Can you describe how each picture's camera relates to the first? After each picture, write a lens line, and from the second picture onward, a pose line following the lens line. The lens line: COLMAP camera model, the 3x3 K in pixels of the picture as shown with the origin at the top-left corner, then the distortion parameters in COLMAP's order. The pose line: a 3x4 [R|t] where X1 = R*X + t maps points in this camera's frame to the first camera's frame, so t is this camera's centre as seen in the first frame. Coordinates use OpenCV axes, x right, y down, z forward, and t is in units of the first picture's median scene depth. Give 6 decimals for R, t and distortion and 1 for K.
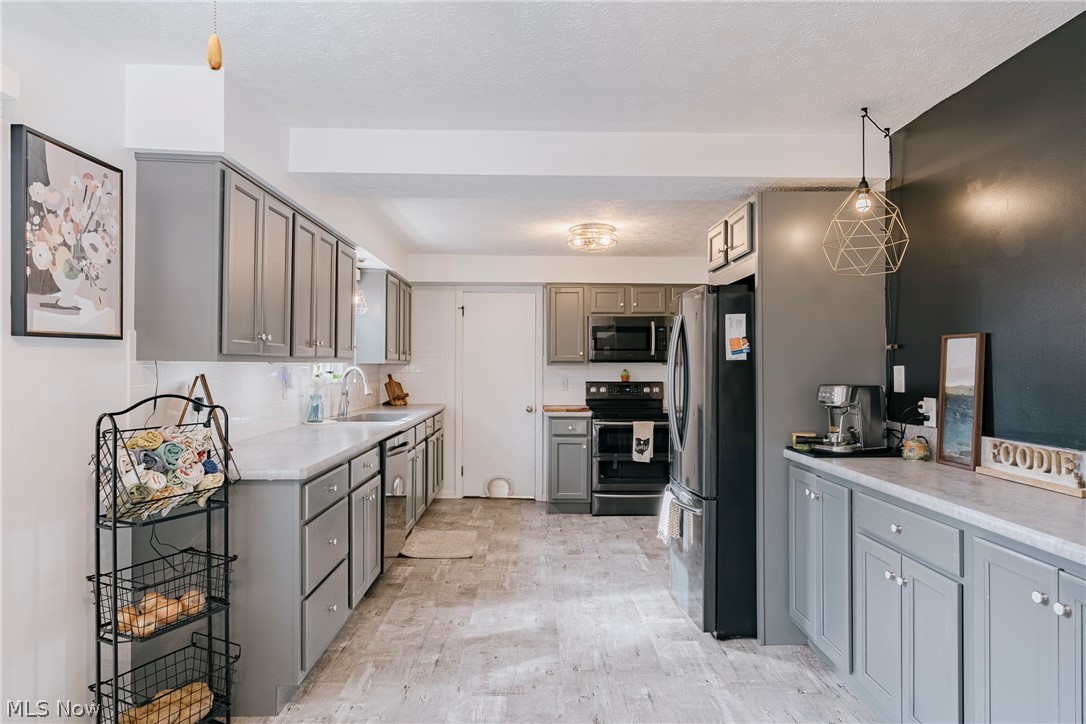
lens RADIAL K [[621.2, 0, 542.5], [0, 621.2, 363.7], [0, 0, 1]] dist [0.000107, 0.000112]
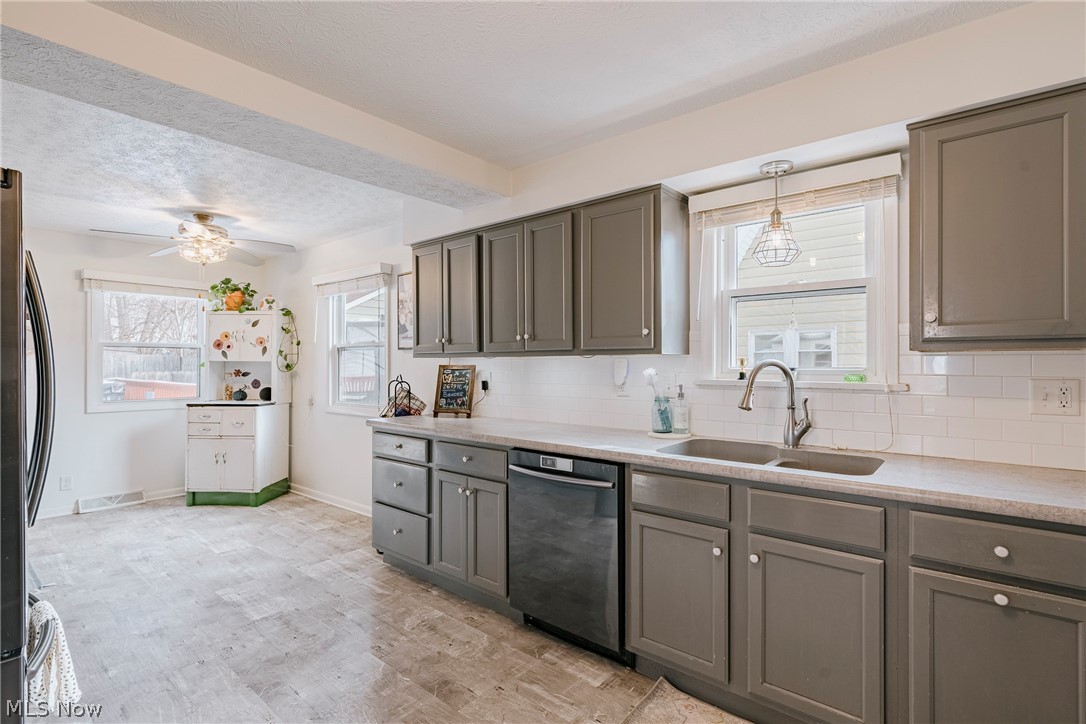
lens RADIAL K [[523.2, 0, 543.9], [0, 523.2, 363.9], [0, 0, 1]] dist [-0.002550, 0.000633]
pose [[-0.658997, 0.000822, -0.752145, 0.352955], [0.005664, 0.999976, -0.003869, 0.021140], [0.752124, -0.006810, -0.658986, 2.162839]]
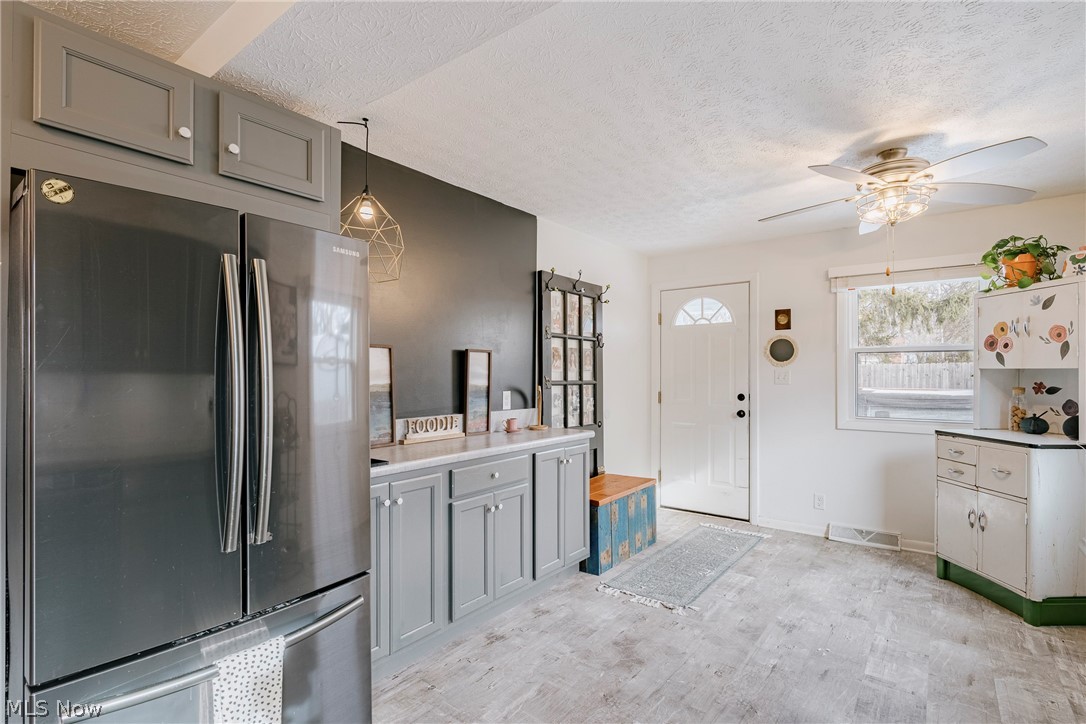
lens RADIAL K [[523.2, 0, 540.4], [0, 523.2, 367.7], [0, 0, 1]] dist [-0.002550, 0.000633]
pose [[-0.785346, 0.008697, 0.618995, -0.265392], [-0.002027, 0.999860, -0.016620, 0.016561], [-0.619053, -0.014307, -0.785219, 1.597013]]
